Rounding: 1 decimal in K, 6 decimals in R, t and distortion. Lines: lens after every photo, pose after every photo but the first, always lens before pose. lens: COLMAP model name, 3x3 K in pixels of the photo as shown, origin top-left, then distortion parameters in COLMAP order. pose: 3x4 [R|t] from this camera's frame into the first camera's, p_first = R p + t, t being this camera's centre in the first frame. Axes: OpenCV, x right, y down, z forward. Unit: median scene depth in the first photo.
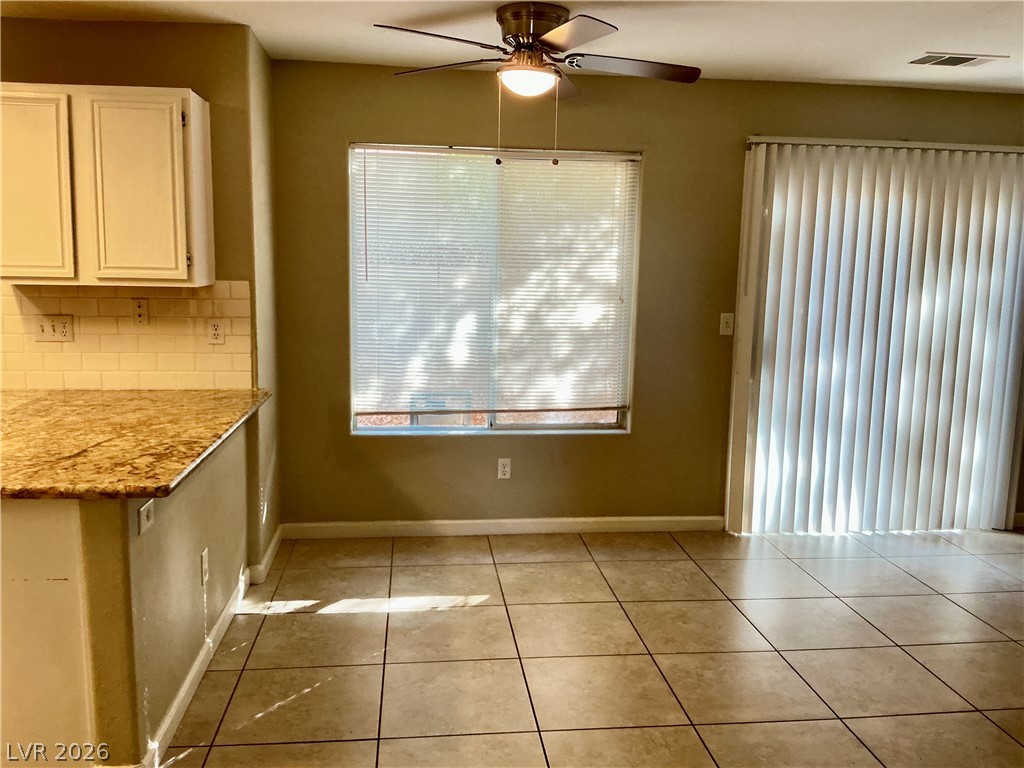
lens RADIAL K [[855.5, 0, 512.0], [0, 855.5, 384.0], [0, 0, 1]] dist [0.037575, -0.119195]
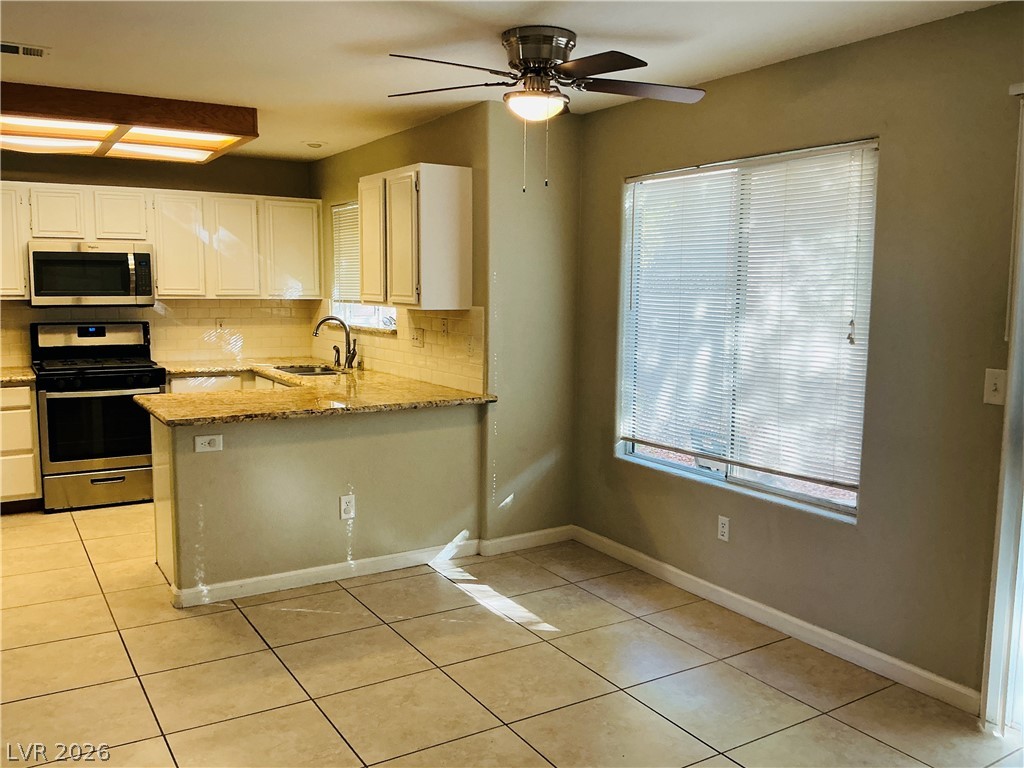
lens RADIAL K [[855.5, 0, 512.0], [0, 855.5, 384.0], [0, 0, 1]] dist [0.037575, -0.119195]
pose [[0.403985, 0.089230, -0.910403, 0.698160], [-0.130180, 0.990710, 0.039335, -0.052755], [0.905455, 0.102625, 0.411848, 0.450525]]
